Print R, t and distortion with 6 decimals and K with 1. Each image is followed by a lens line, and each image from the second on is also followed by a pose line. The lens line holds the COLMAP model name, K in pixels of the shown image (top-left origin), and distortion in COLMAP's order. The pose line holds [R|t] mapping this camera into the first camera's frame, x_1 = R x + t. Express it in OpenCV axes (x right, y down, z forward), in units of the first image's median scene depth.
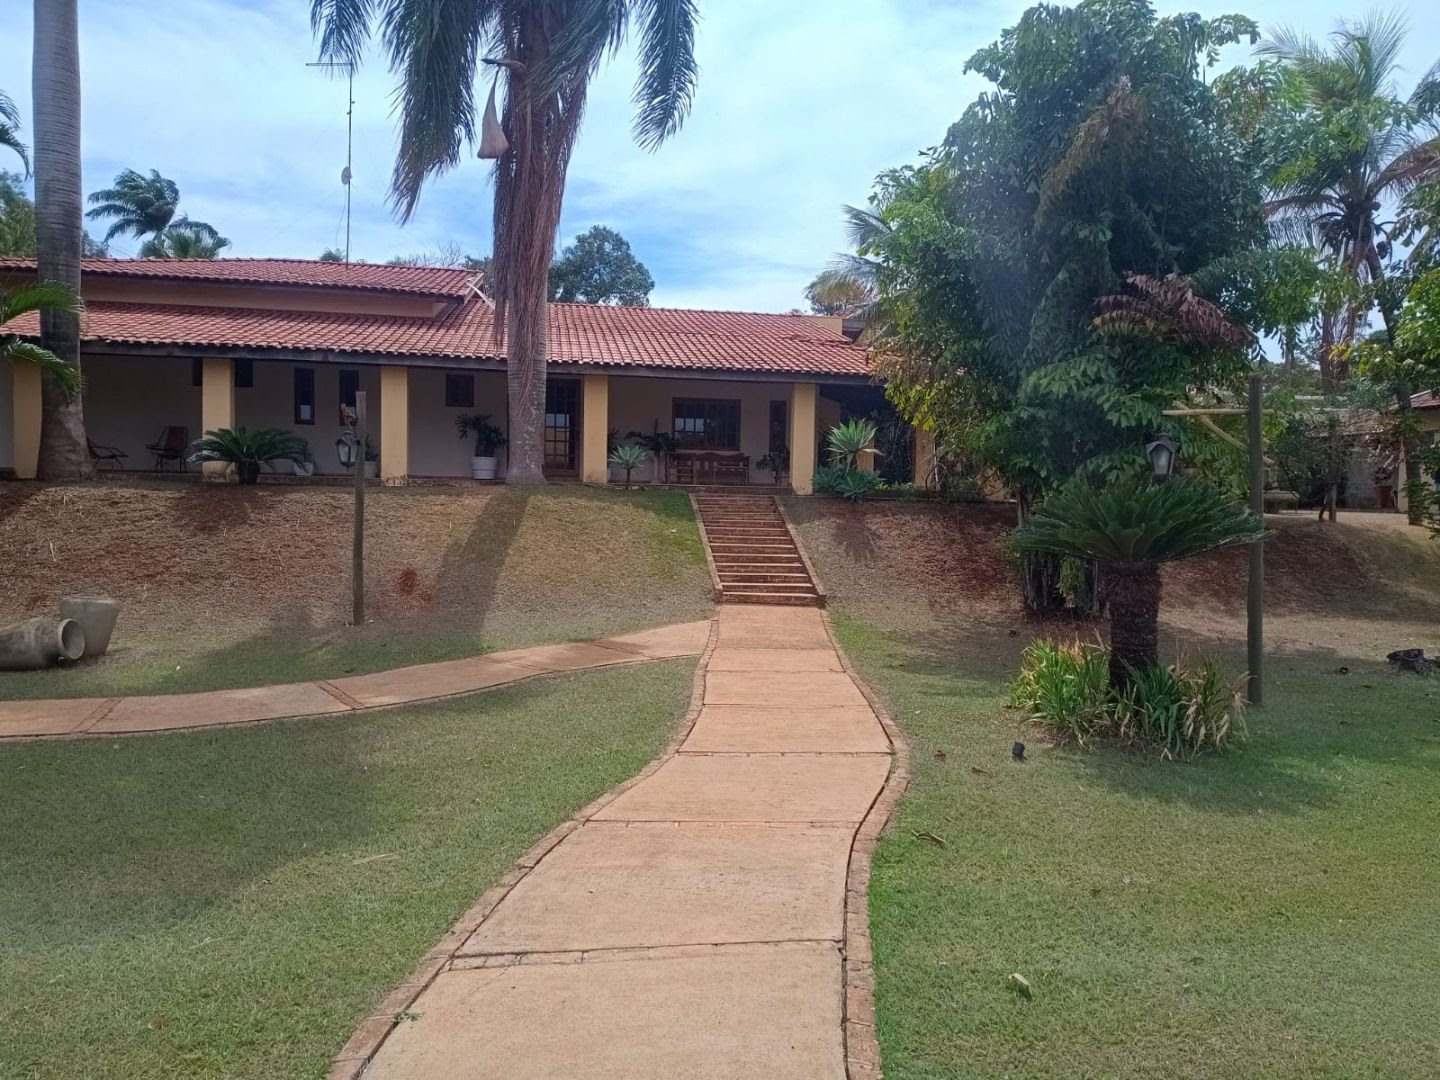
lens RADIAL K [[967.4, 0, 720.5], [0, 967.4, 551.8], [0, 0, 1]] dist [0.050702, -0.064621]
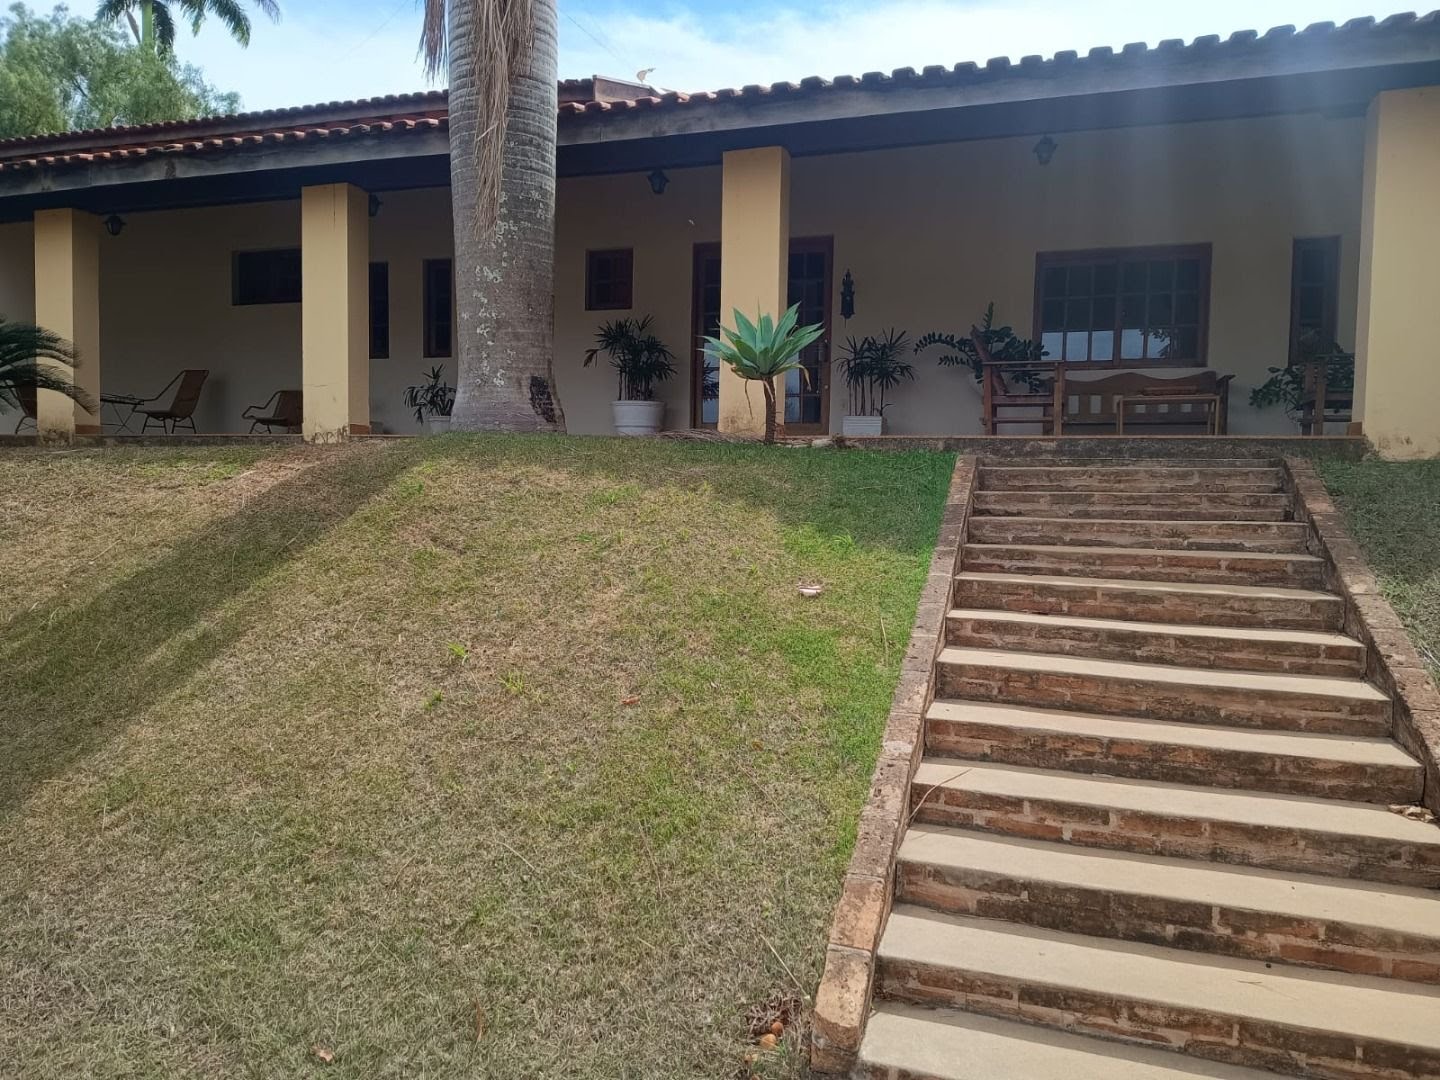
lens RADIAL K [[967.4, 0, 720.5], [0, 967.4, 551.8], [0, 0, 1]] dist [0.050702, -0.064621]
pose [[0.884008, 0.028758, -0.466586, 0.044898], [-0.027817, 0.999573, 0.008906, -0.031238], [0.466643, 0.005106, 0.884431, 0.717886]]
